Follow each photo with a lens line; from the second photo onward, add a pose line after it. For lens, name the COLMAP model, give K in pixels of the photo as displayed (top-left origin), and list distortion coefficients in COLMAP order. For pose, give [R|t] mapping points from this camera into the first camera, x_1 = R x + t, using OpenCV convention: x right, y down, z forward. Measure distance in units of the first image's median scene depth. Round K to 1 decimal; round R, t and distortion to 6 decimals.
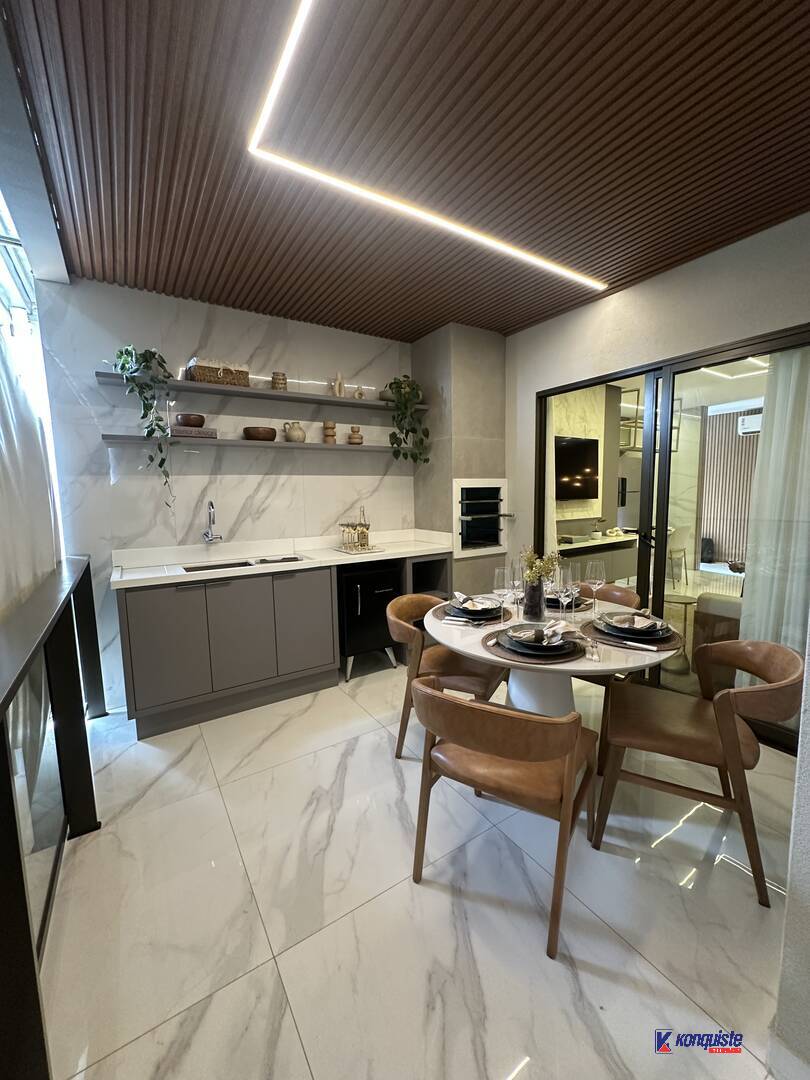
lens RADIAL K [[432.6, 0, 405.0], [0, 432.6, 540.0], [0, 0, 1]] dist [-0.001526, -0.000098]
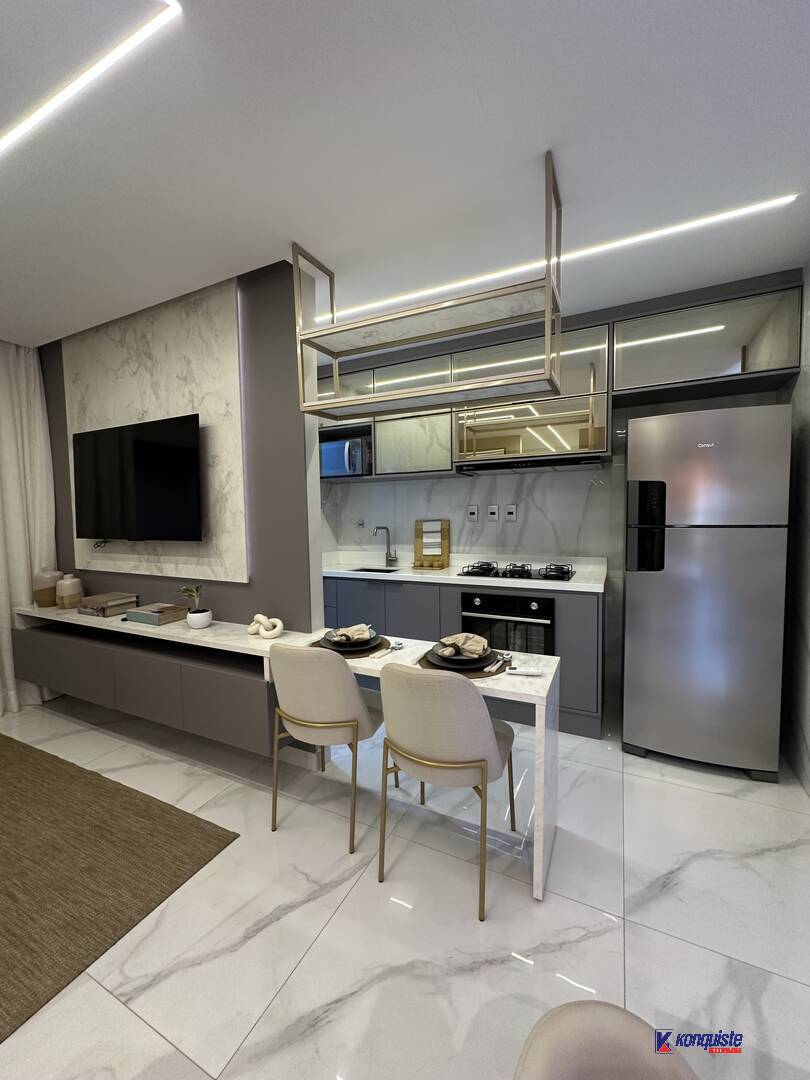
lens RADIAL K [[432.6, 0, 405.0], [0, 432.6, 540.0], [0, 0, 1]] dist [-0.001526, -0.000098]
pose [[0.514420, 0.070167, -0.854663, 0.948935], [-0.087361, 0.995750, 0.029167, -0.129107], [0.853077, 0.059661, 0.518363, 0.942338]]
